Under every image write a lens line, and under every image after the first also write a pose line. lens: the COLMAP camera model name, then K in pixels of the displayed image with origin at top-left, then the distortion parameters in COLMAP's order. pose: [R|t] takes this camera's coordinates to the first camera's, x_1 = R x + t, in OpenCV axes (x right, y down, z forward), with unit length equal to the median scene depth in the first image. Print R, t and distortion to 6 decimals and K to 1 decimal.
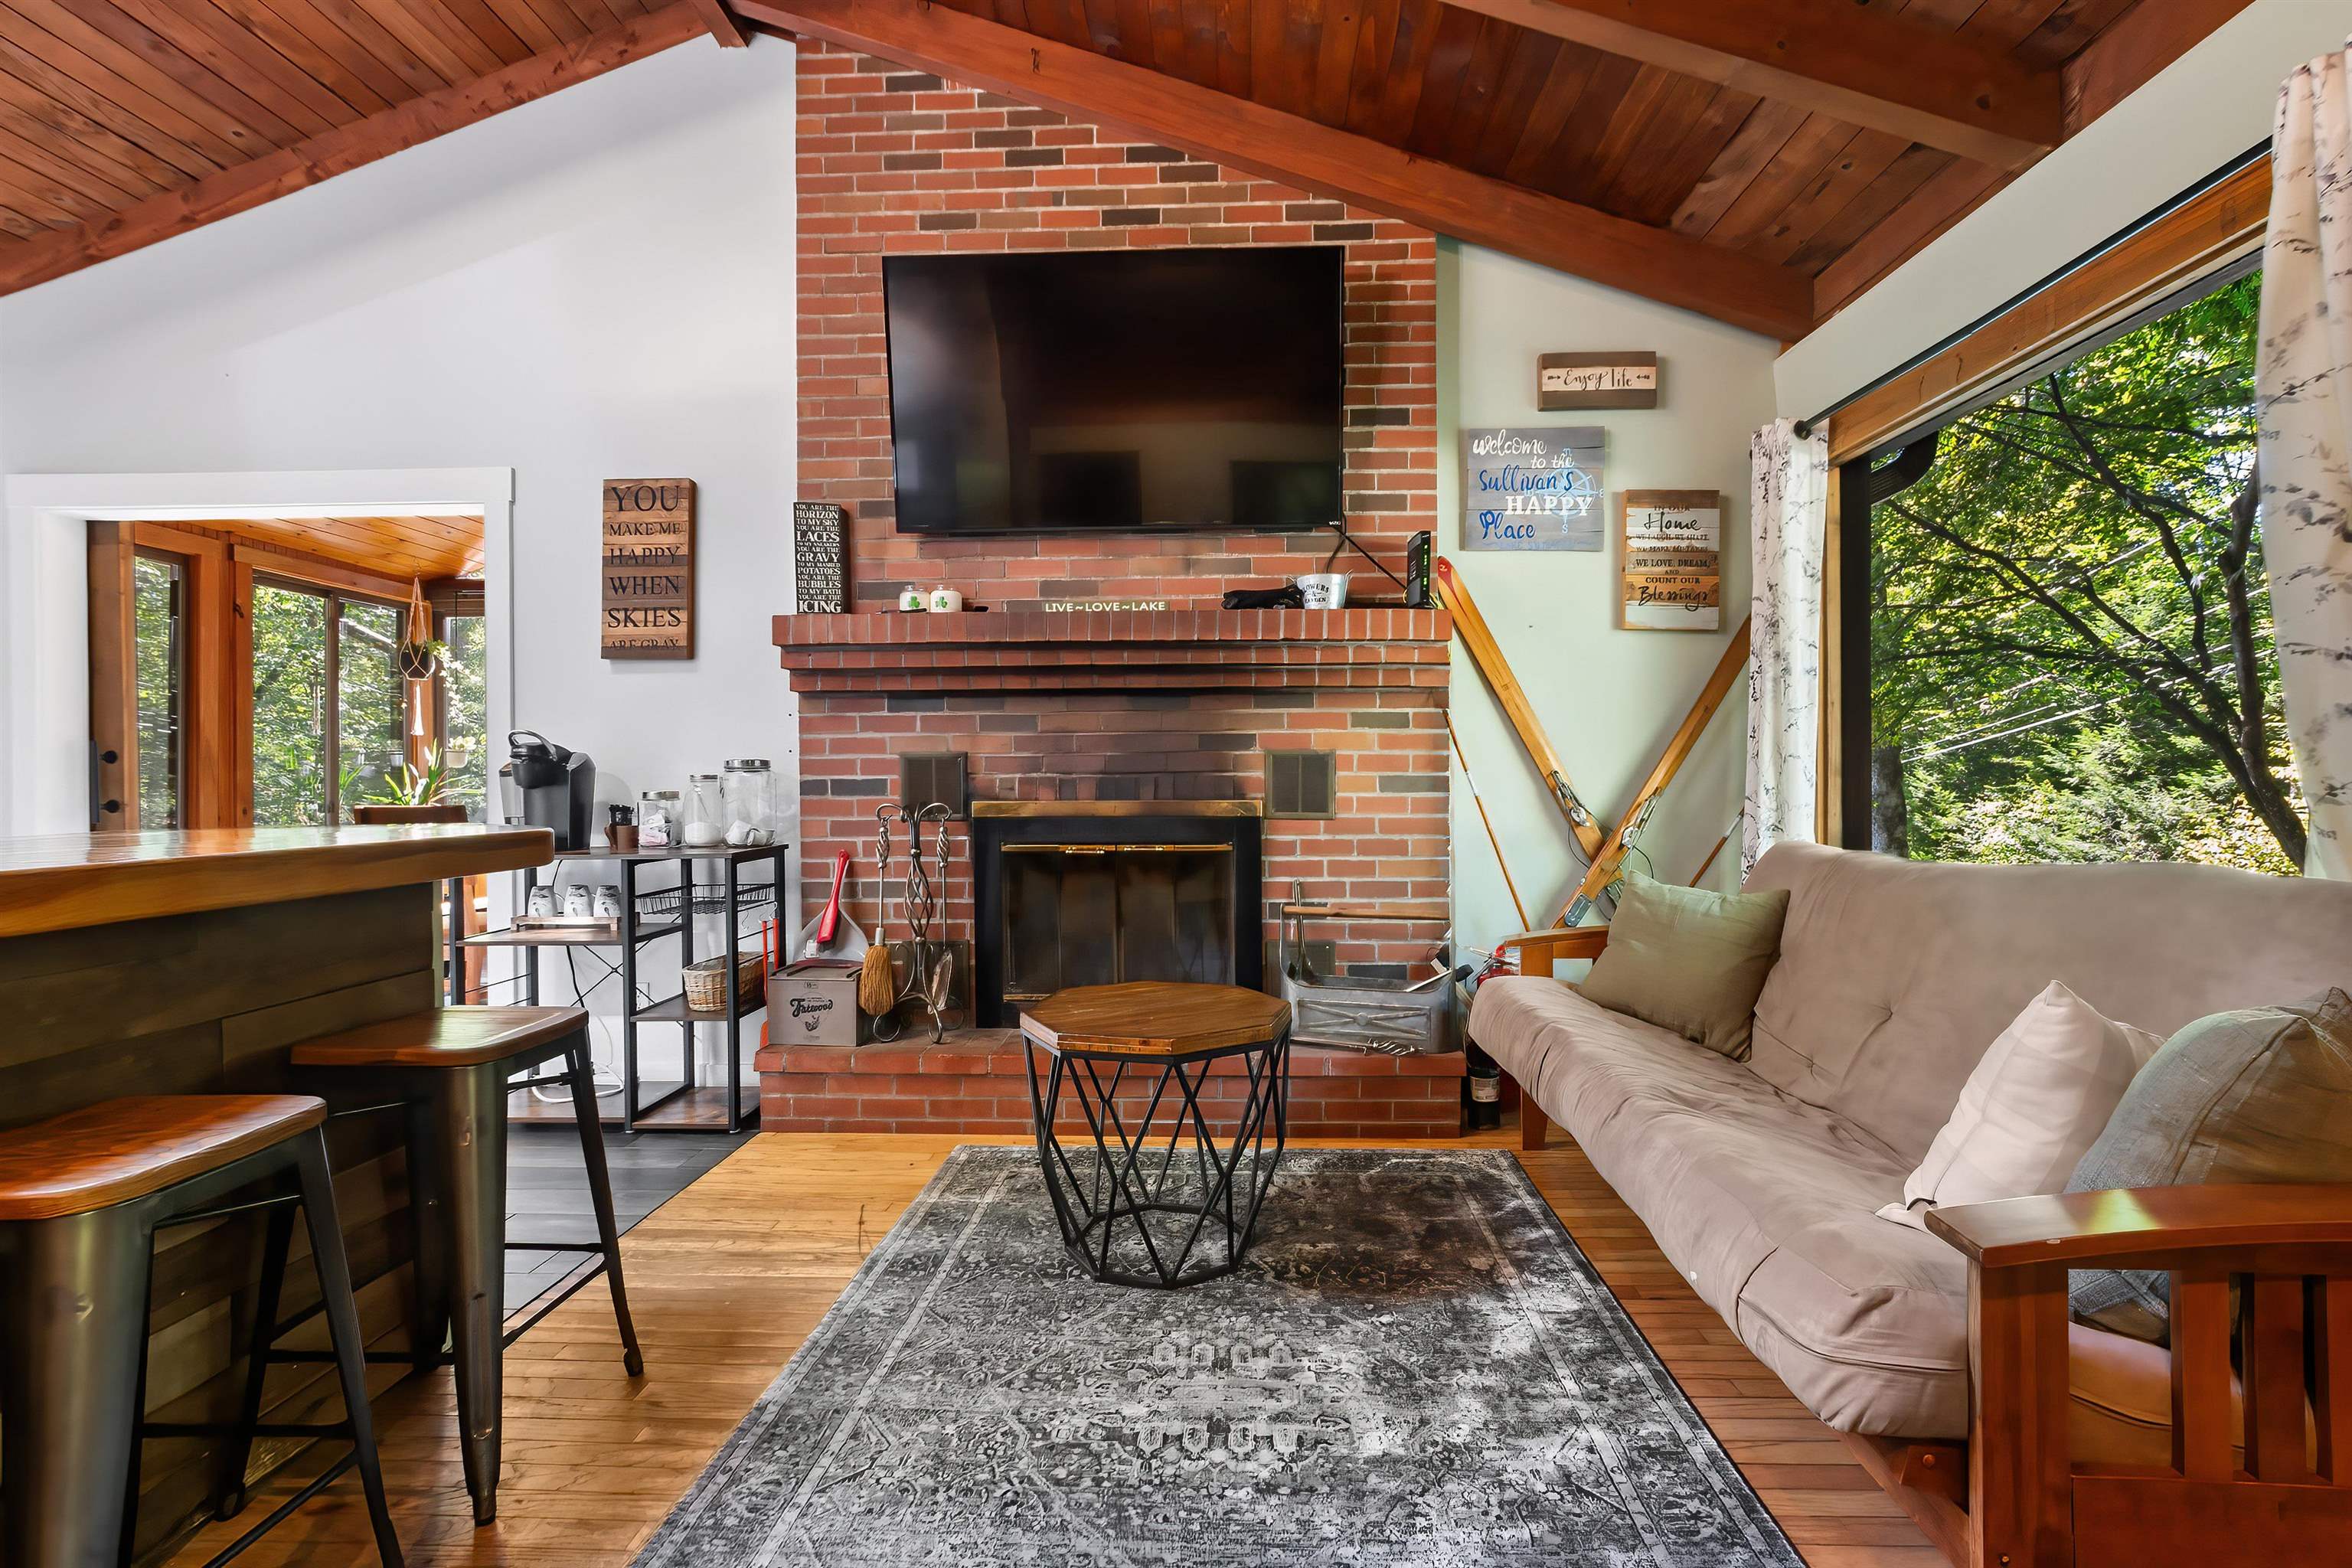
lens RADIAL K [[1048.4, 0, 1191.6], [0, 1048.4, 743.8], [0, 0, 1]] dist [-0.012211, 0.005694]
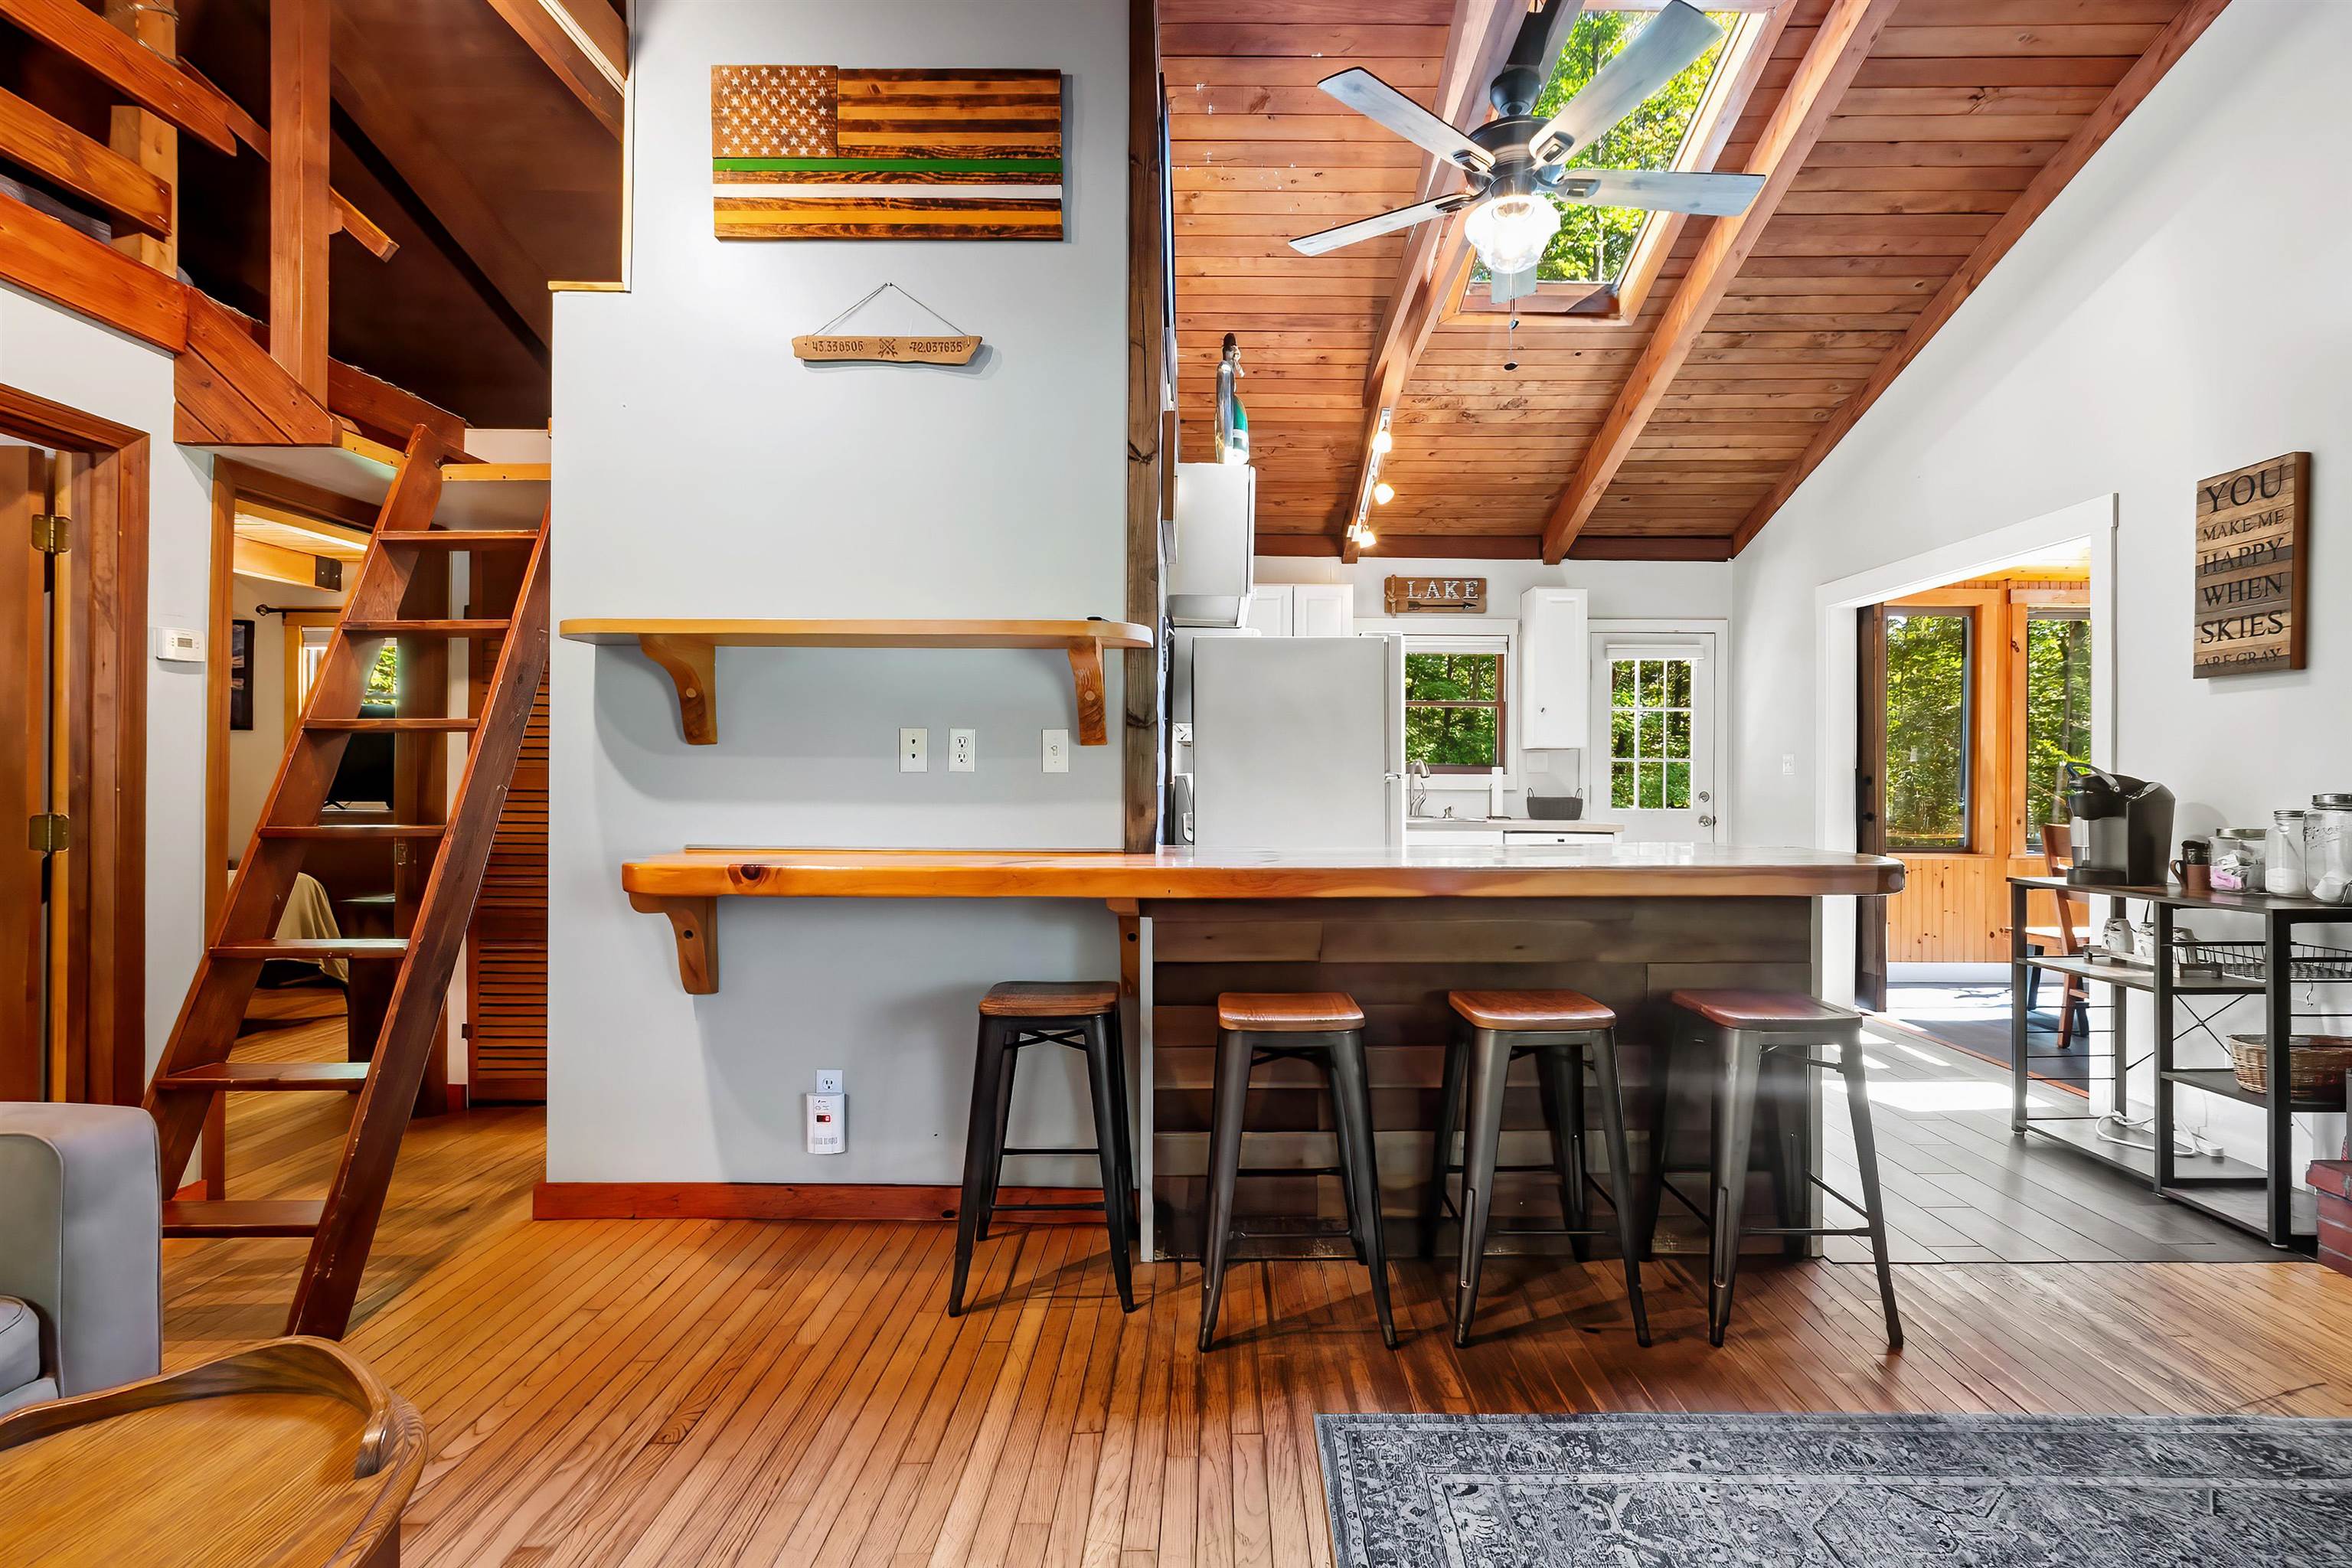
lens RADIAL K [[1057.1, 0, 1234.9], [0, 1057.1, 742.0], [0, 0, 1]] dist [-0.007936, -0.000092]
pose [[0.045816, -0.028007, -0.998557, 0.327685], [0.031030, 0.999164, -0.026601, -0.029544], [0.998468, -0.029767, 0.046647, 0.122051]]
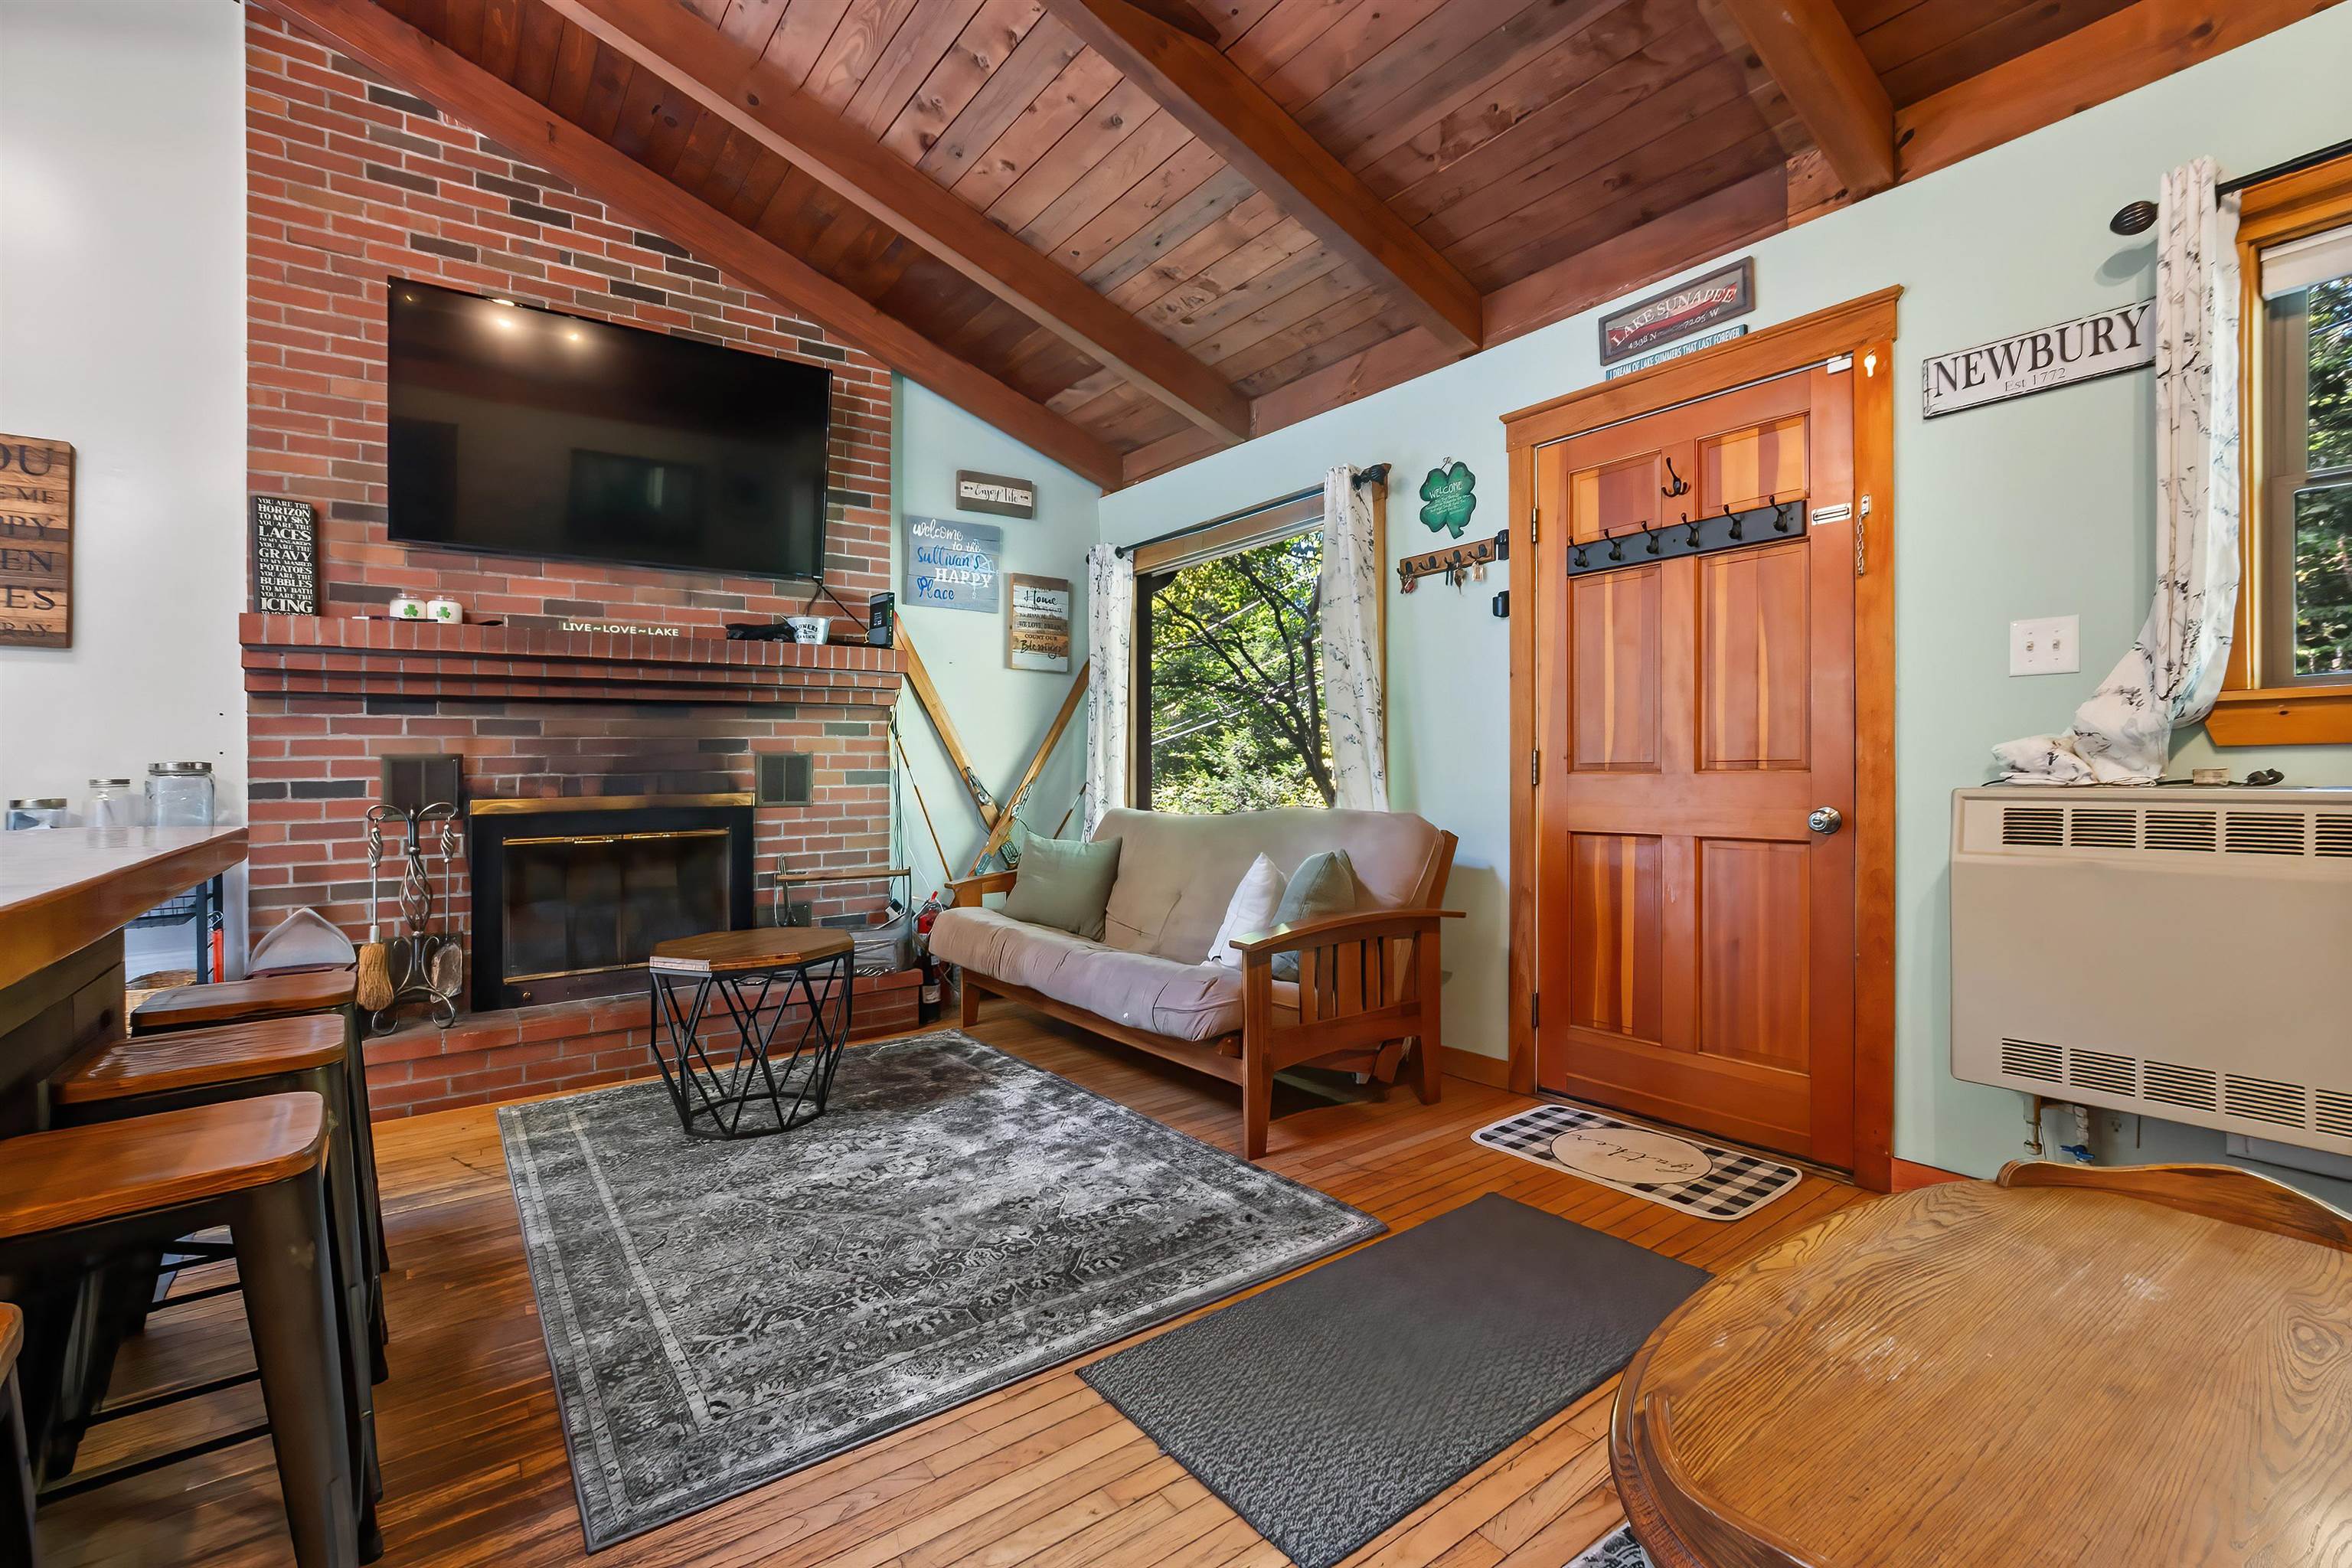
lens RADIAL K [[1057.6, 0, 1205.3], [0, 1057.6, 685.5], [0, 0, 1]] dist [-0.003262, 0.000221]
pose [[0.769340, 0.039846, 0.637596, -0.323132], [-0.008177, 0.998585, -0.052540, -0.011334], [-0.638788, 0.035208, 0.768577, -0.308992]]
